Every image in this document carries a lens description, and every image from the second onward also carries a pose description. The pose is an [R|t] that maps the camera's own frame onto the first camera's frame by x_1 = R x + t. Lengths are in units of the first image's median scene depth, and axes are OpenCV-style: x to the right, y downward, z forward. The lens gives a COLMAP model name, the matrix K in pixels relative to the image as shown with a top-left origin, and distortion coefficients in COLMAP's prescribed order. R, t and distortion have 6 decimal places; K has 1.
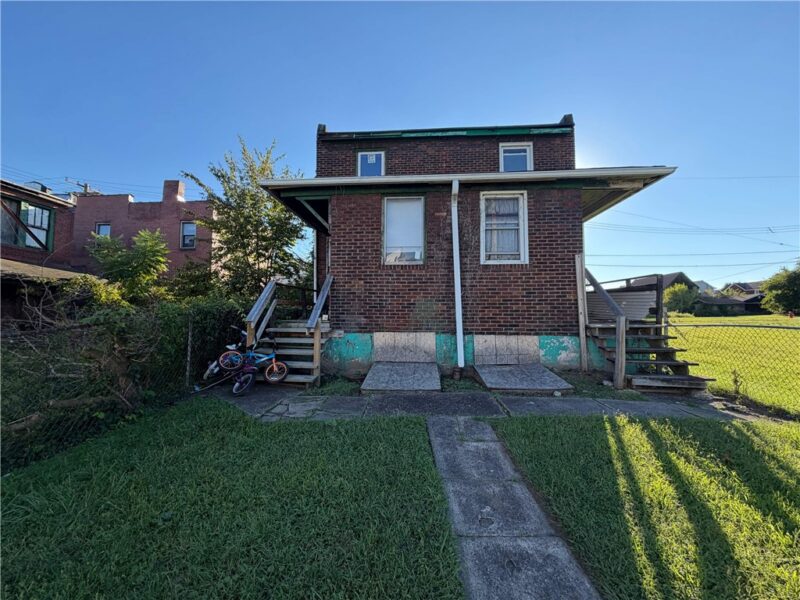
lens RADIAL K [[319.6, 0, 398.4], [0, 319.6, 299.7], [0, 0, 1]] dist [0.002051, -0.000098]
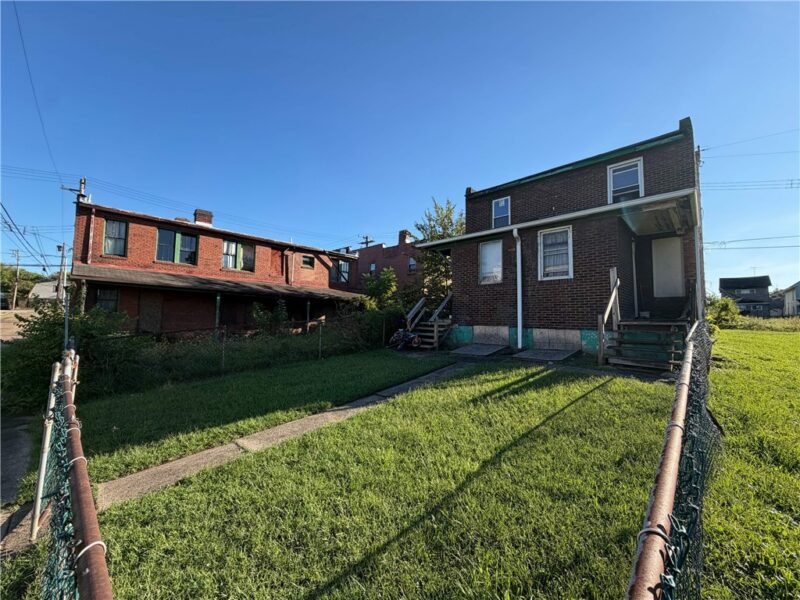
lens RADIAL K [[319.6, 0, 400.4], [0, 319.6, 297.7], [0, 0, 1]] dist [0.002051, -0.000098]
pose [[0.768254, -0.035166, -0.639179, 0.649629], [0.021996, 0.999350, -0.028544, -0.003845], [0.639768, 0.007870, 0.768528, -0.490035]]
